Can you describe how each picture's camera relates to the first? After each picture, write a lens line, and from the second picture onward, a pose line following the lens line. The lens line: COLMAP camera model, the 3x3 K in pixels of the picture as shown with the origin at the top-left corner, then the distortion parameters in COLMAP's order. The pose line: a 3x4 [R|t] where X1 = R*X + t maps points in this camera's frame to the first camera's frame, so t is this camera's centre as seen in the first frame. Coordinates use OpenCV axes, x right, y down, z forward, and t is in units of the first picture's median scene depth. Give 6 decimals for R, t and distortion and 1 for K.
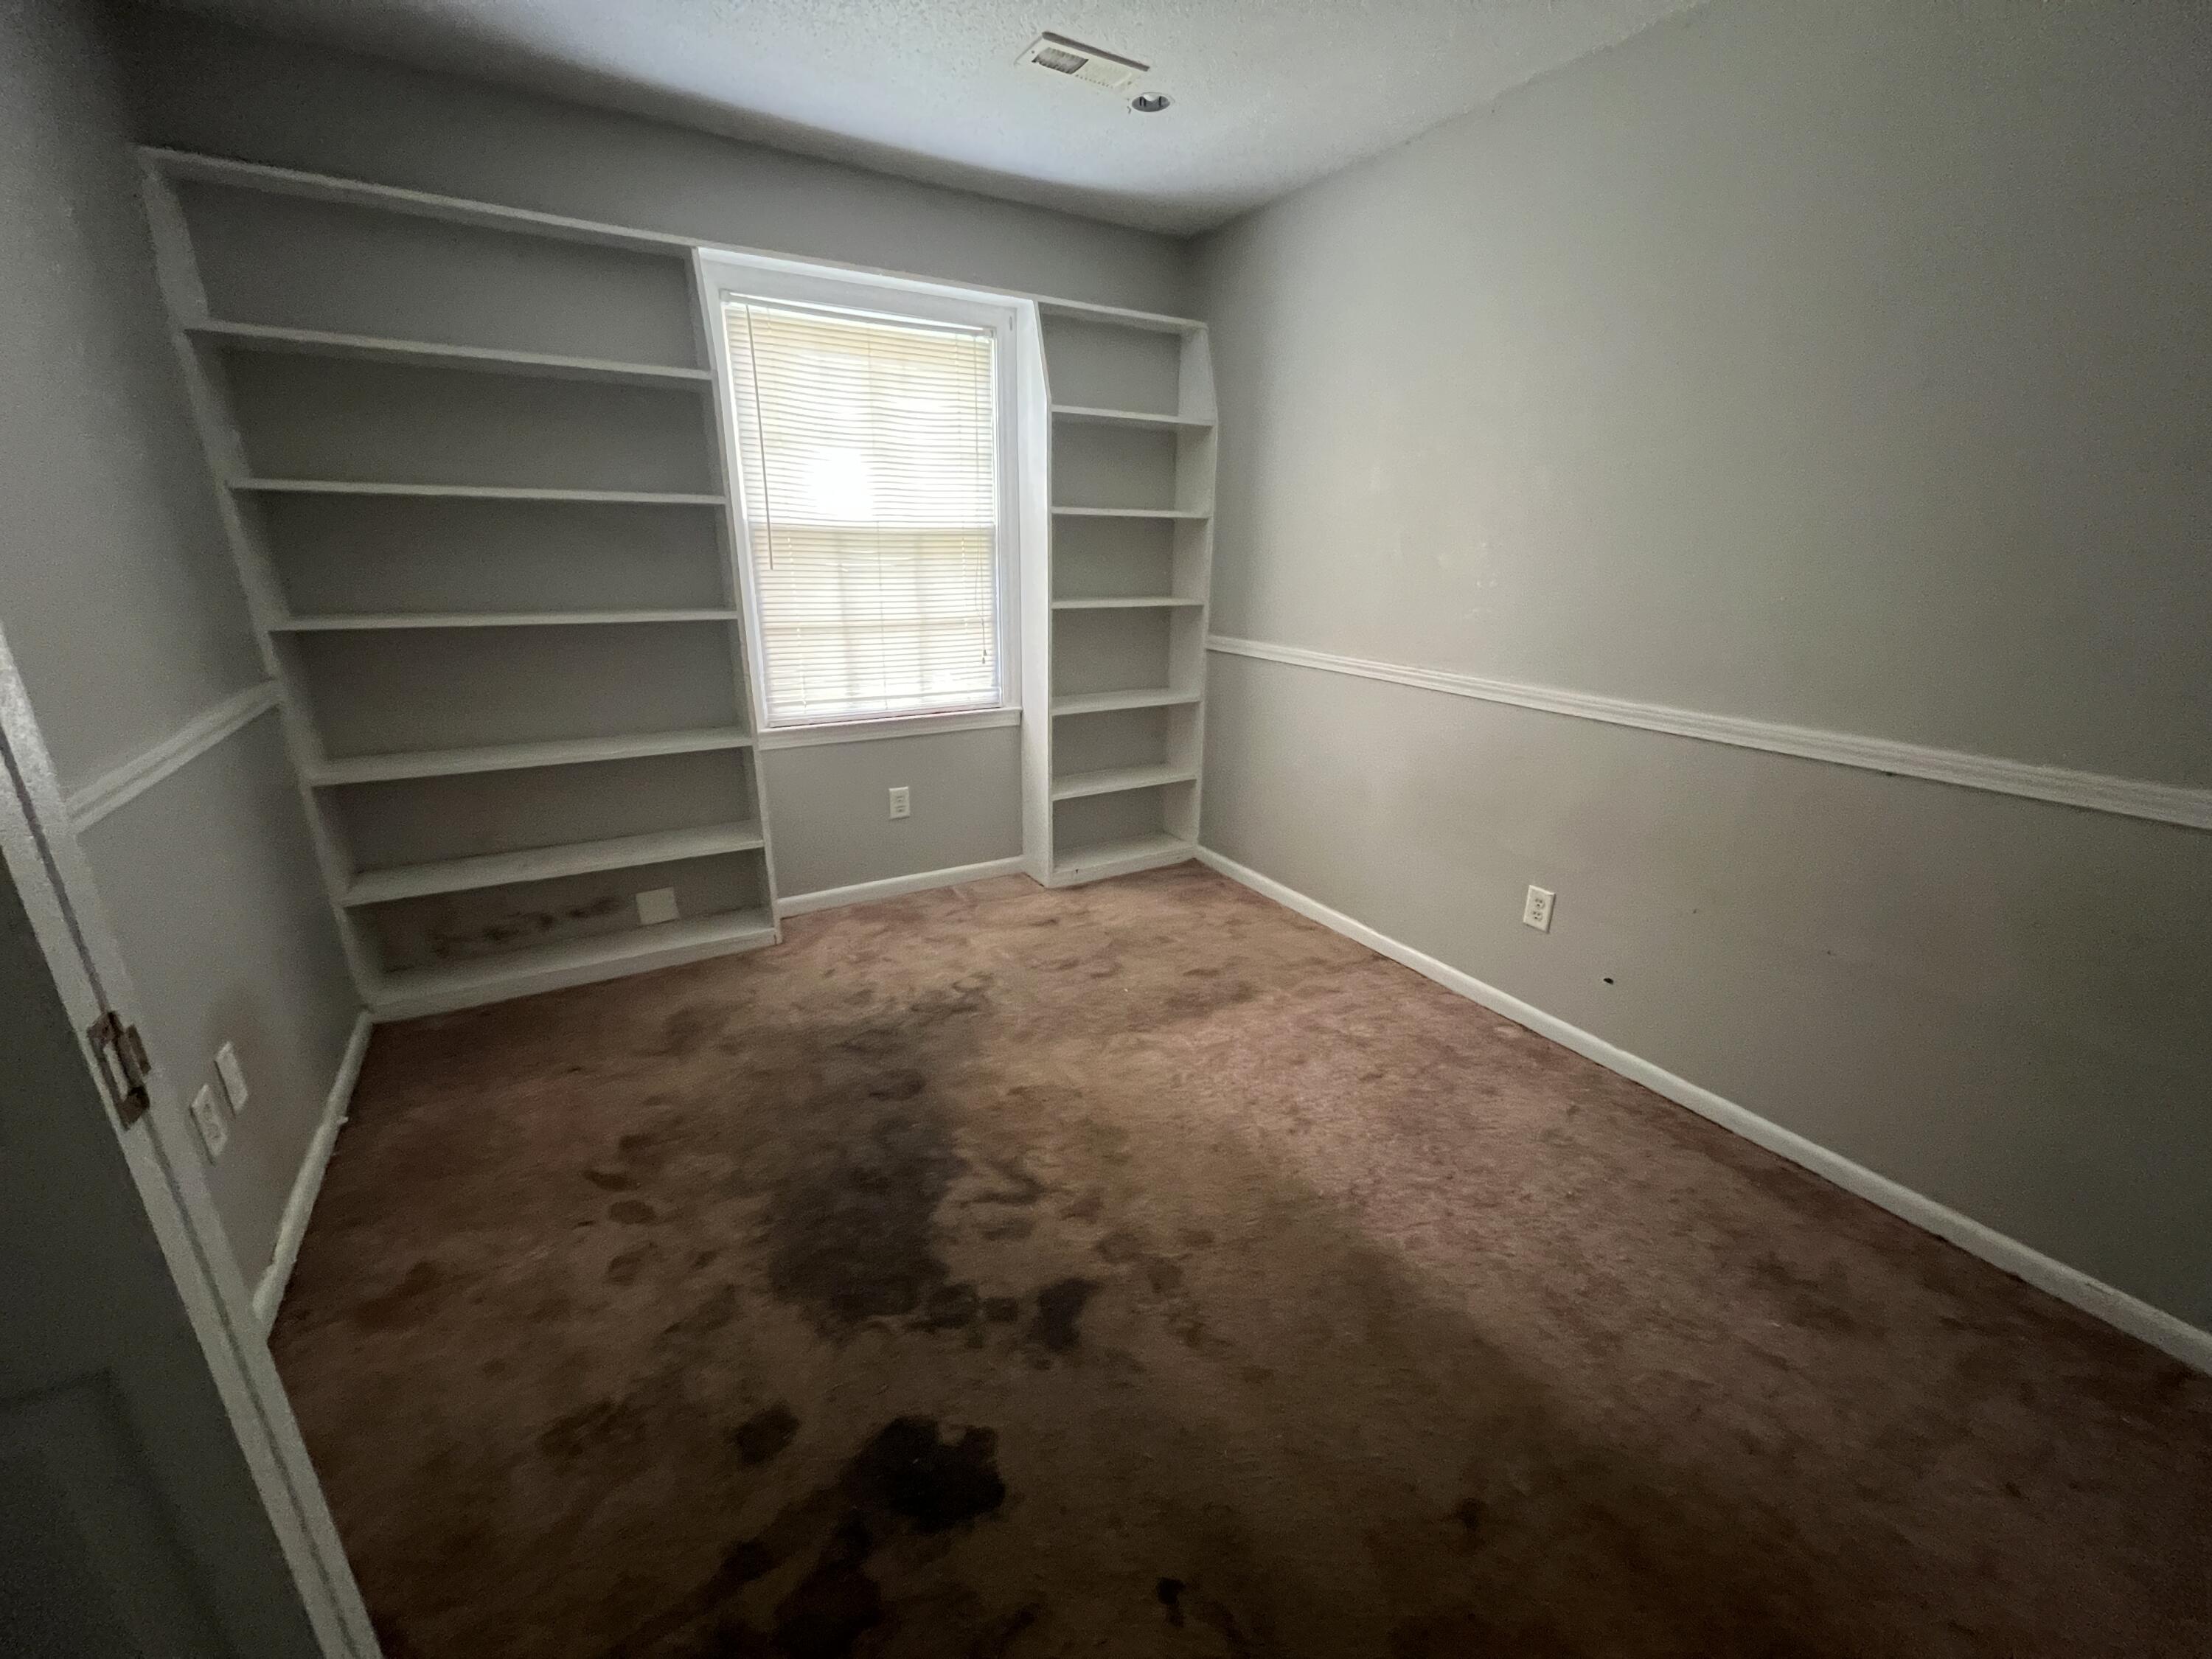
lens RADIAL K [[883.8, 0, 1107.1], [0, 883.8, 830.1], [0, 0, 1]] dist [-0.002165, 0.001075]
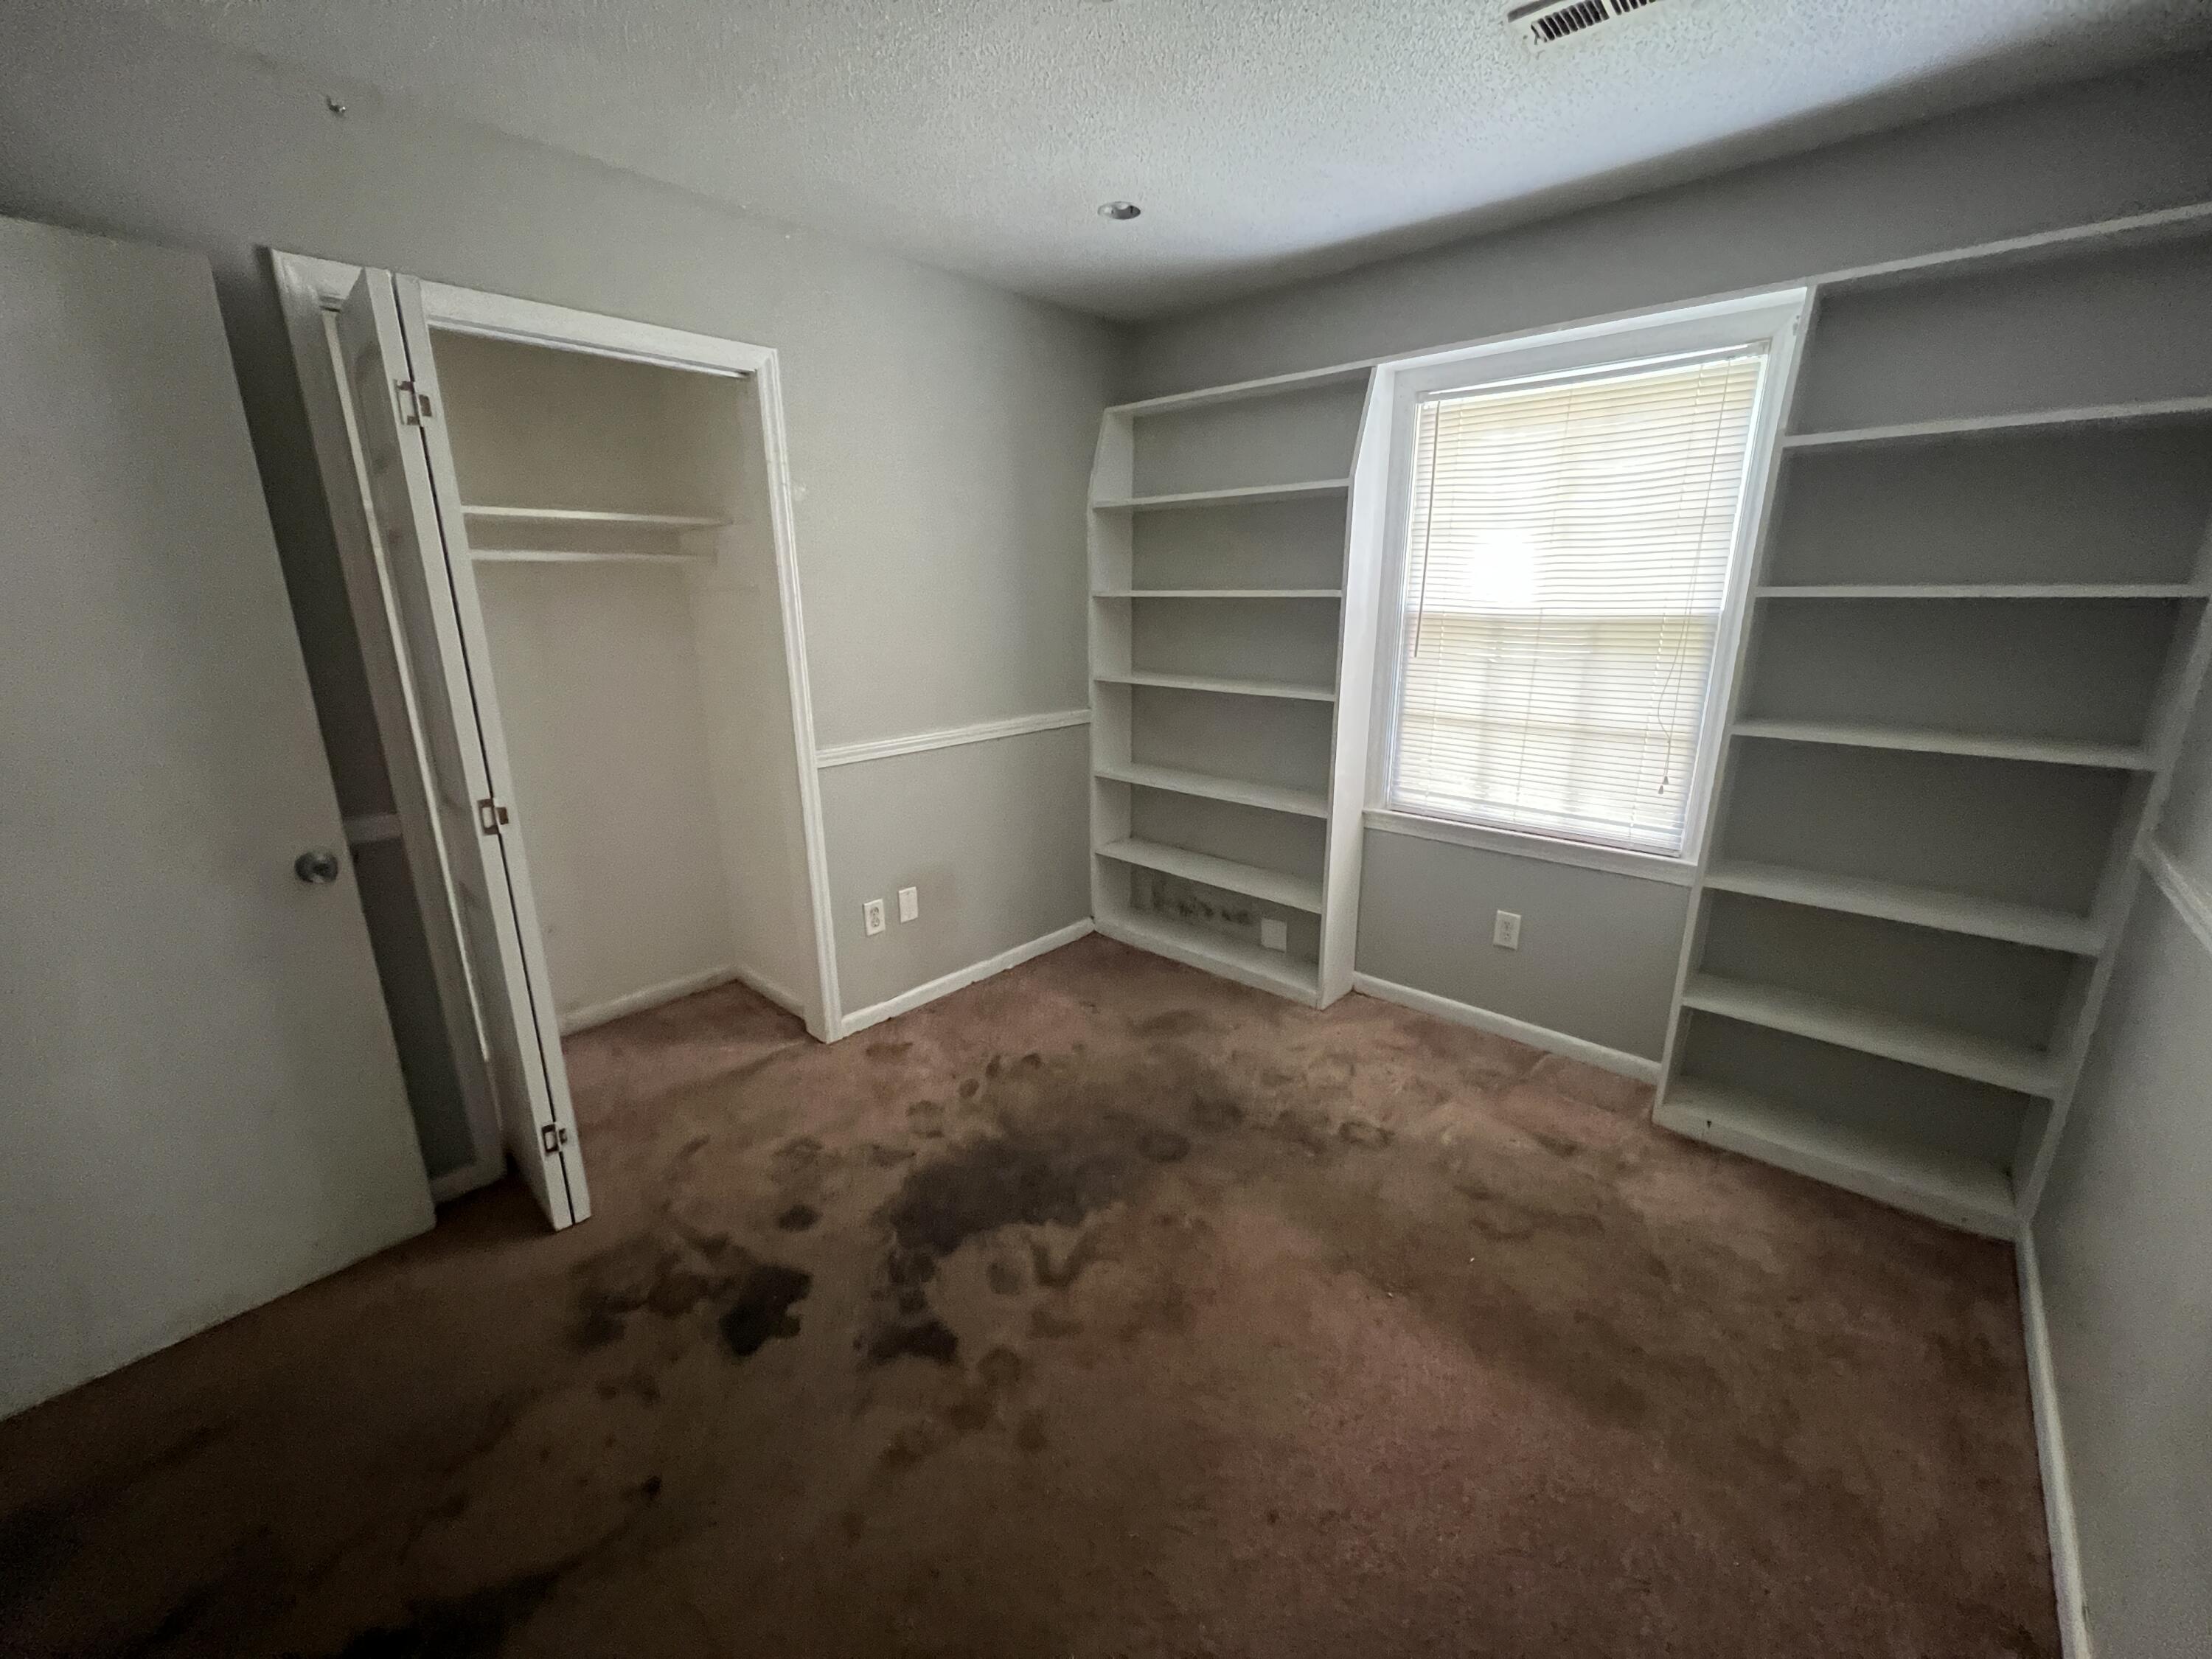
lens RADIAL K [[883.8, 0, 1105.4], [0, 883.8, 828.8], [0, 0, 1]] dist [-0.002165, 0.001075]
pose [[0.290589, 0.234562, -0.927652, 0.502219], [-0.292631, 0.944822, 0.147236, -0.161442], [0.911002, 0.228675, 0.343195, 0.398021]]
